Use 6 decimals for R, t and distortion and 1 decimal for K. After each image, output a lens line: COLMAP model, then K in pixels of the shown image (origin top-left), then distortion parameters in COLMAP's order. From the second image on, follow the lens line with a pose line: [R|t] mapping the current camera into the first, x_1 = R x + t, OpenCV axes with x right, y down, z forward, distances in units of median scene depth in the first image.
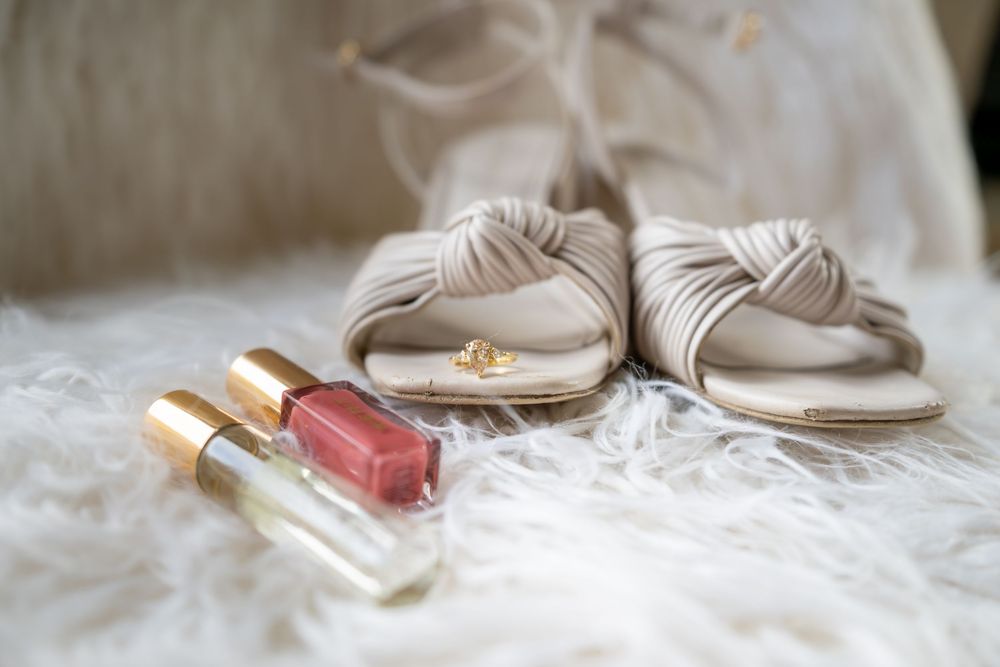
lens RADIAL K [[932.3, 0, 500.0], [0, 932.3, 333.5], [0, 0, 1]] dist [0.001263, 0.001510]
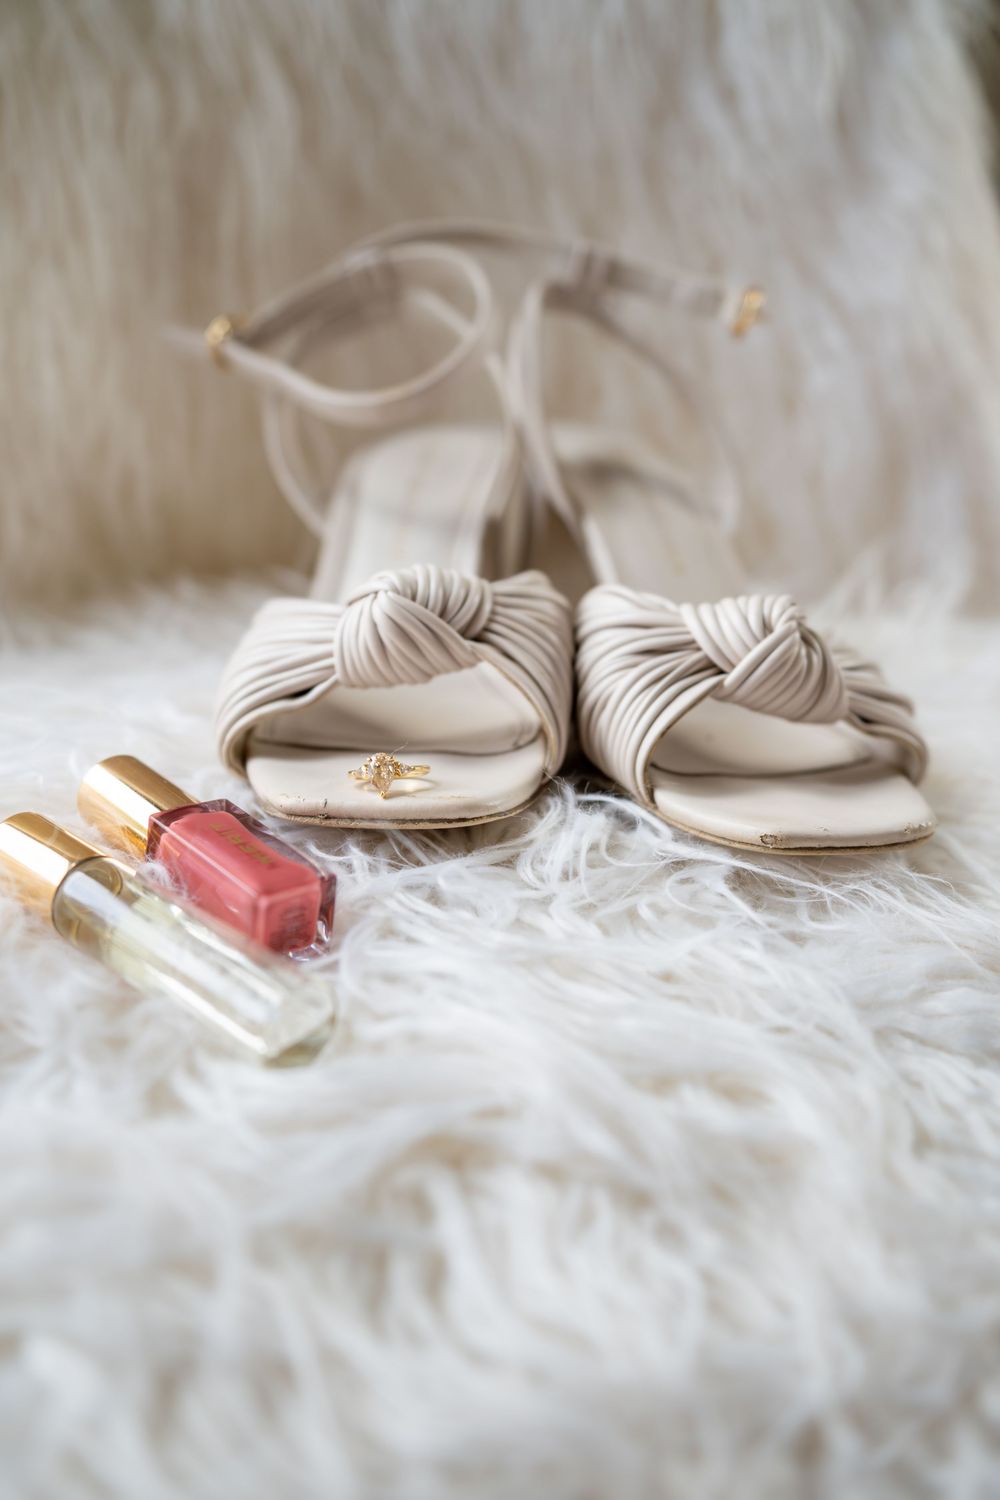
lens RADIAL K [[1398.4, 0, 500.0], [0, 1398.4, 750.0], [0, 0, 1]] dist [0.001263, 0.001510]
pose [[0.999239, 0.000323, 0.039016, 0.034443], [-0.003156, 0.997358, 0.072572, -0.088223], [-0.038889, -0.072640, 0.996600, -0.266622]]
